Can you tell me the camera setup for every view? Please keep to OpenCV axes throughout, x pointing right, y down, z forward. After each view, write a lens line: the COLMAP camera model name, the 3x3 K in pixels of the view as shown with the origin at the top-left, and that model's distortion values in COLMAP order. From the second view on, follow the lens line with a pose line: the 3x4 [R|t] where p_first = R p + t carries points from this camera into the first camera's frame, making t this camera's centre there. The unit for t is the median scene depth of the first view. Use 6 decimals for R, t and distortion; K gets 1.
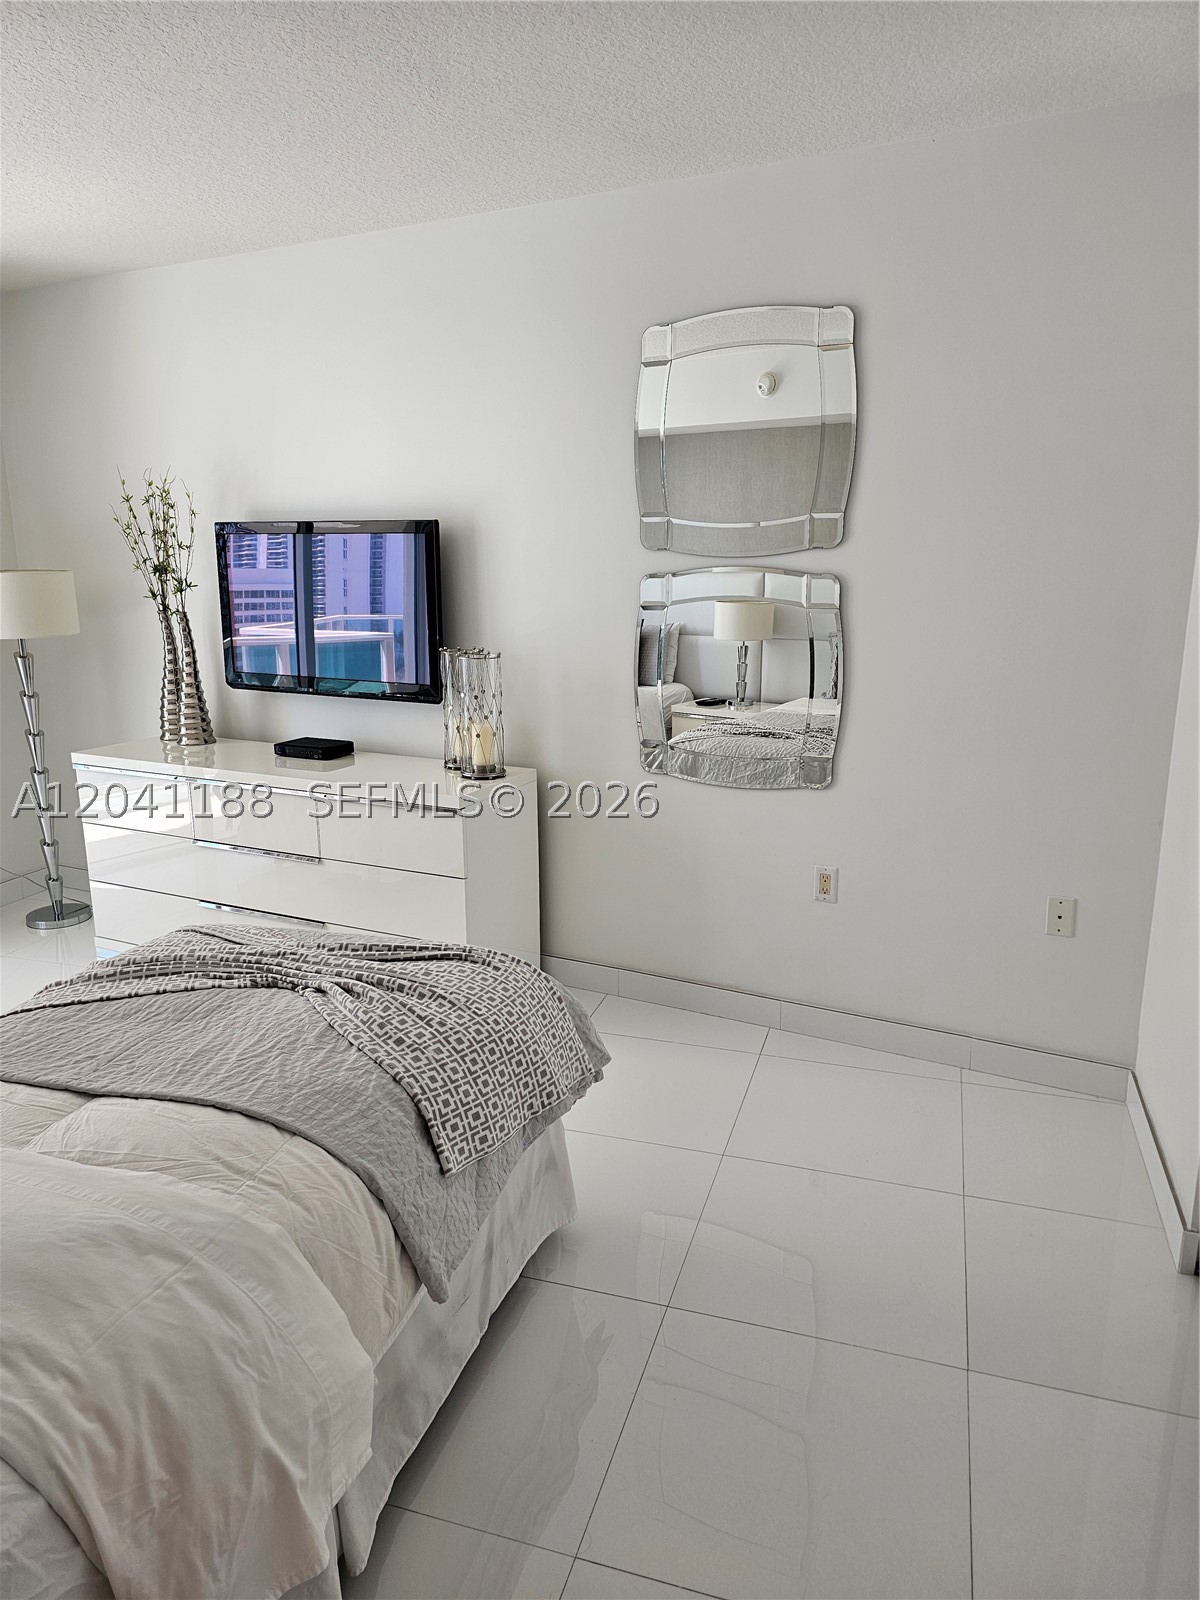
lens RADIAL K [[1077.4, 0, 600.0], [0, 1077.4, 800.0], [0, 0, 1]] dist [0.035773, 0.000168]
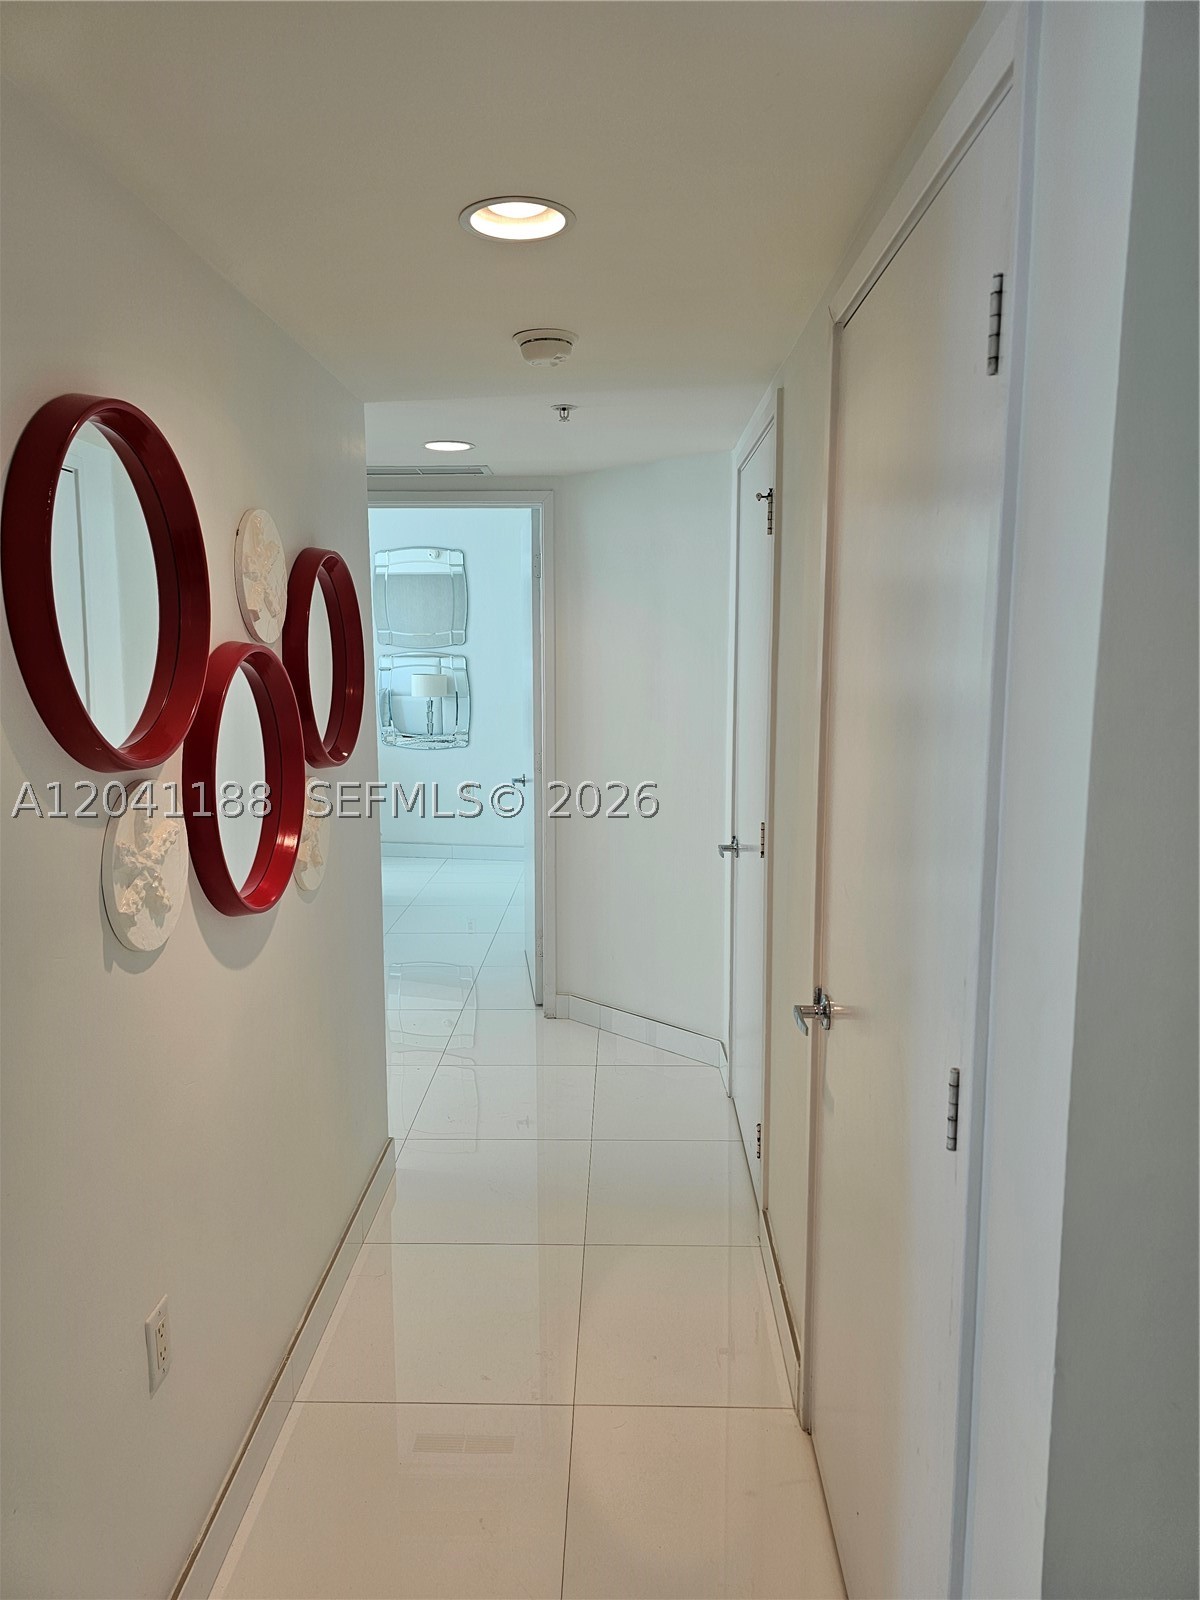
lens RADIAL K [[1077.4, 0, 600.0], [0, 1077.4, 800.0], [0, 0, 1]] dist [0.035773, 0.000168]
pose [[0.960607, -0.039411, 0.275102, -0.077944], [0.061115, 0.995619, -0.070770, 0.142246], [-0.271108, 0.084795, 0.958807, -0.644381]]
